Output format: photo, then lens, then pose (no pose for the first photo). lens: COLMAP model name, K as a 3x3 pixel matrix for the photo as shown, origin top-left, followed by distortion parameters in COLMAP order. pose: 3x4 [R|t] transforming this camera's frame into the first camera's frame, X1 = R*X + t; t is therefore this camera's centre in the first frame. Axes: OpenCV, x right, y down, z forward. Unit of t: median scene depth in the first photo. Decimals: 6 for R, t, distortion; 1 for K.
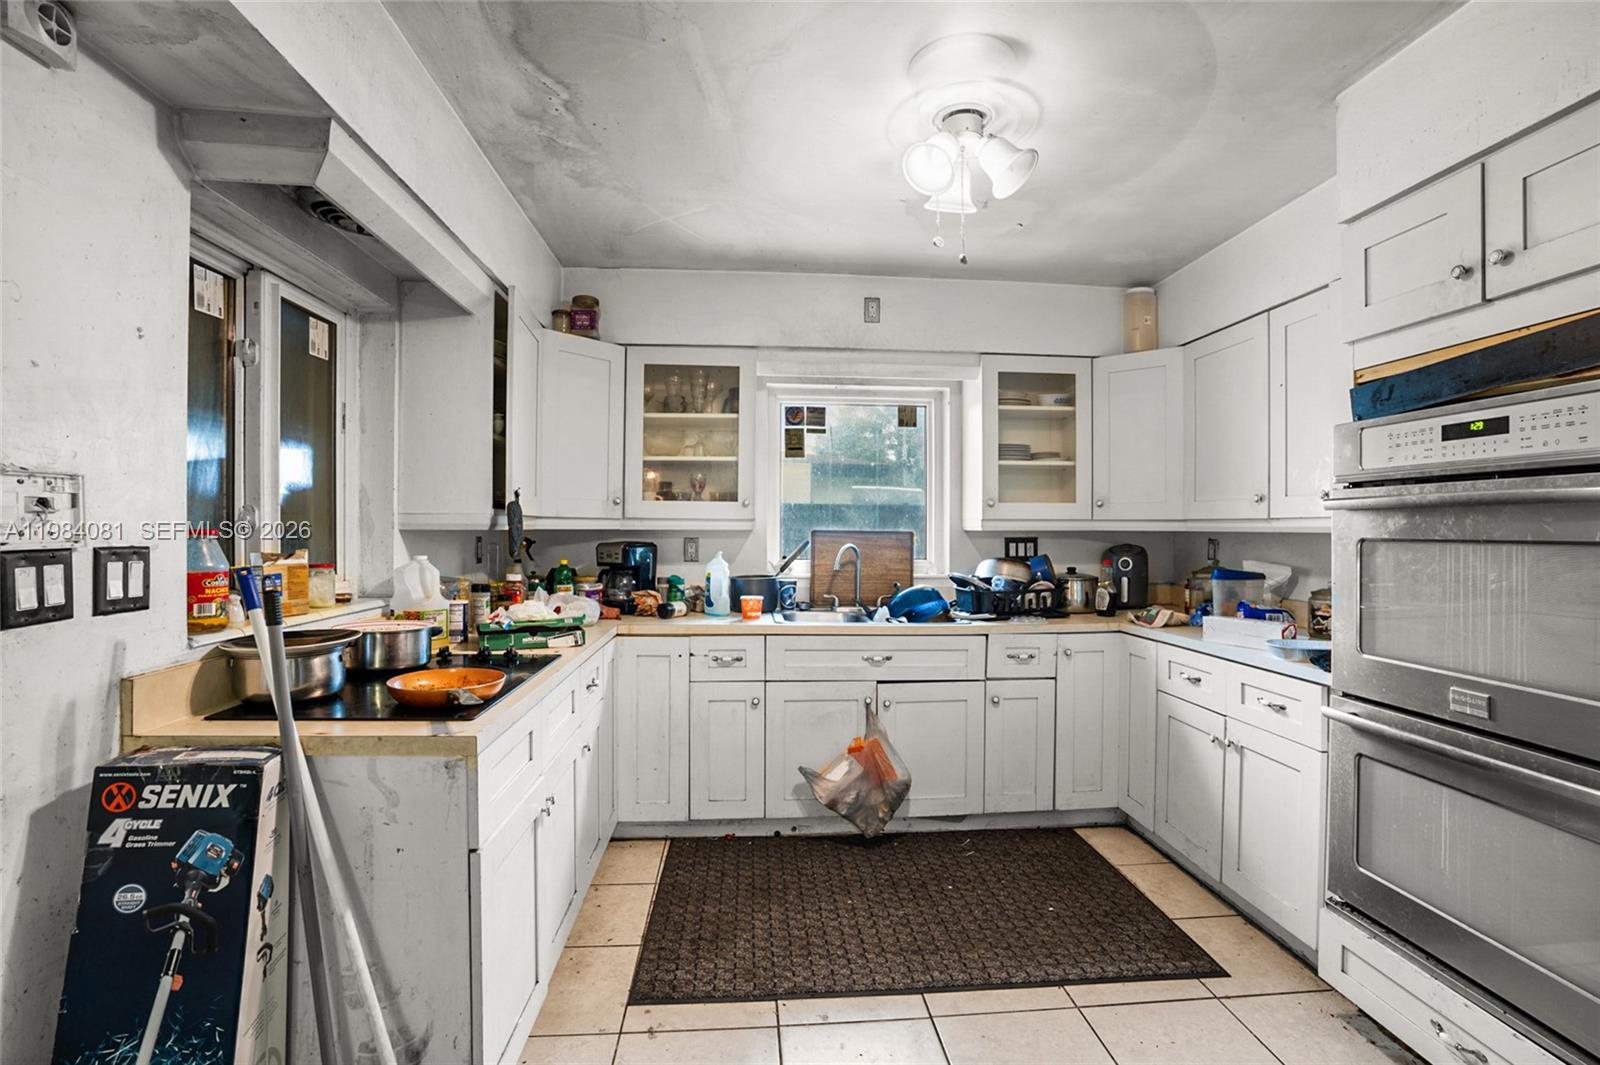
lens RADIAL K [[743.4, 0, 804.7], [0, 743.4, 538.2], [0, 0, 1]] dist [-0.024071, 0.005128]
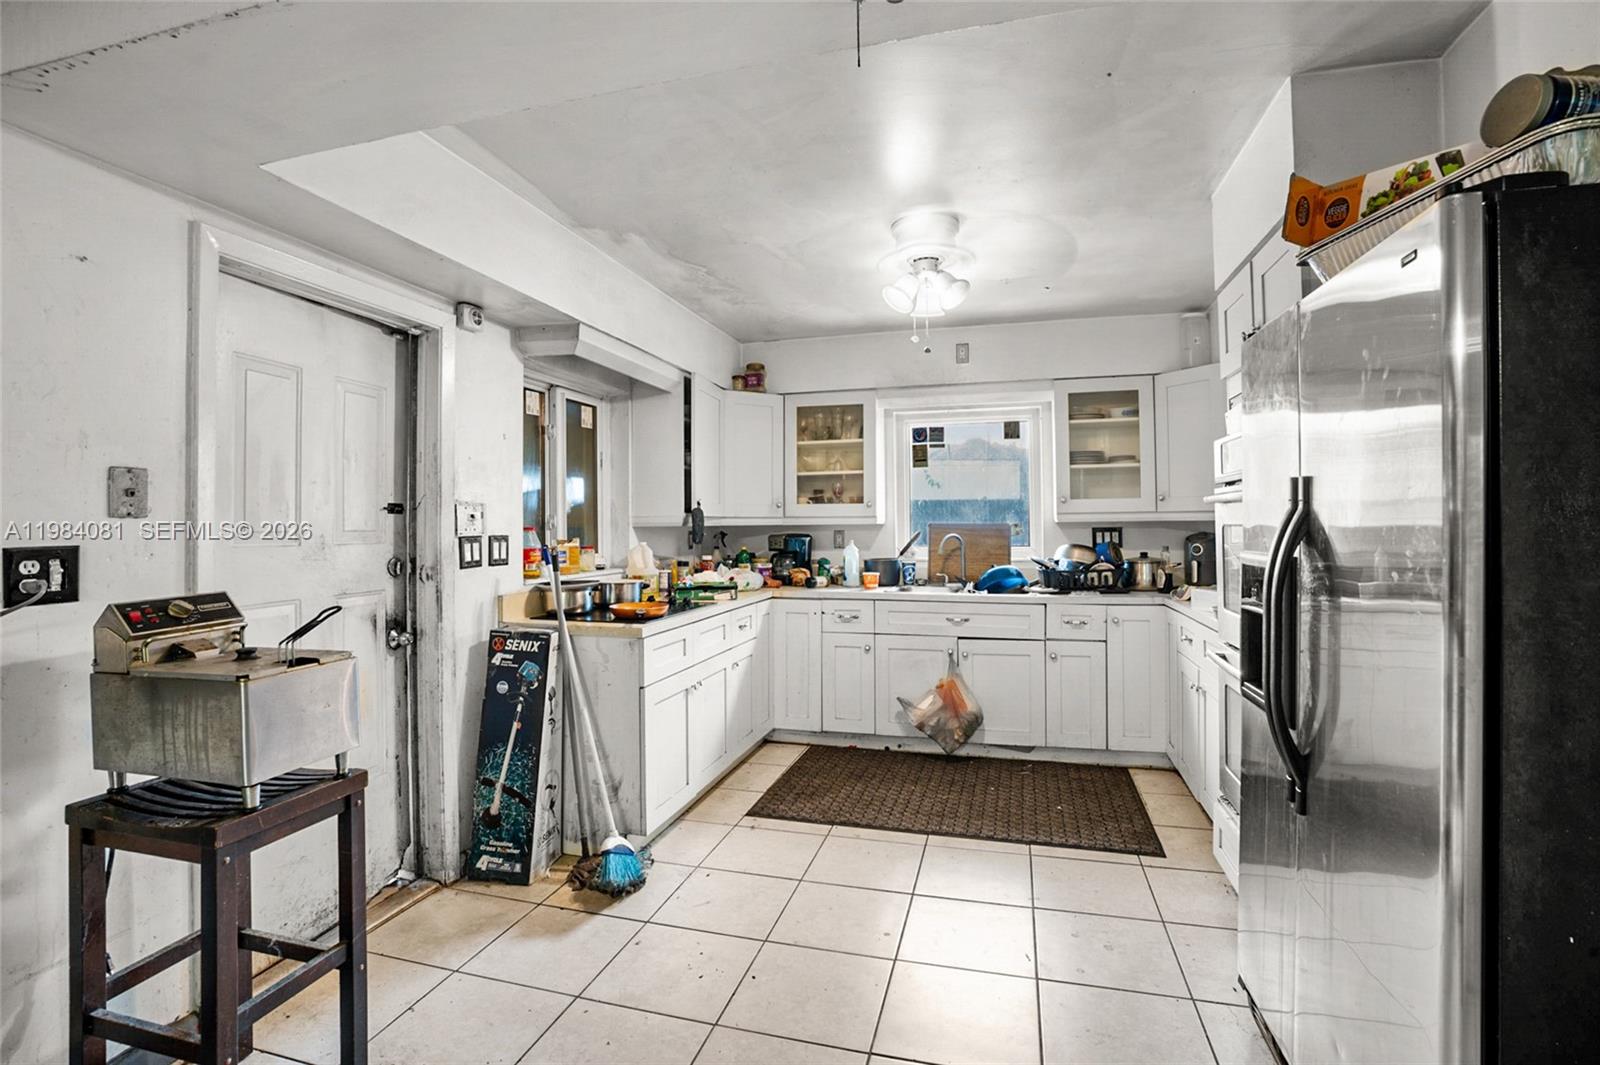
lens RADIAL K [[743.4, 0, 806.3], [0, 743.4, 523.7], [0, 0, 1]] dist [-0.024071, 0.005128]
pose [[0.940270, -0.011846, -0.340224, 0.319306], [0.008047, 0.999889, -0.012575, 0.005085], [0.340335, 0.009086, 0.940260, -0.358127]]
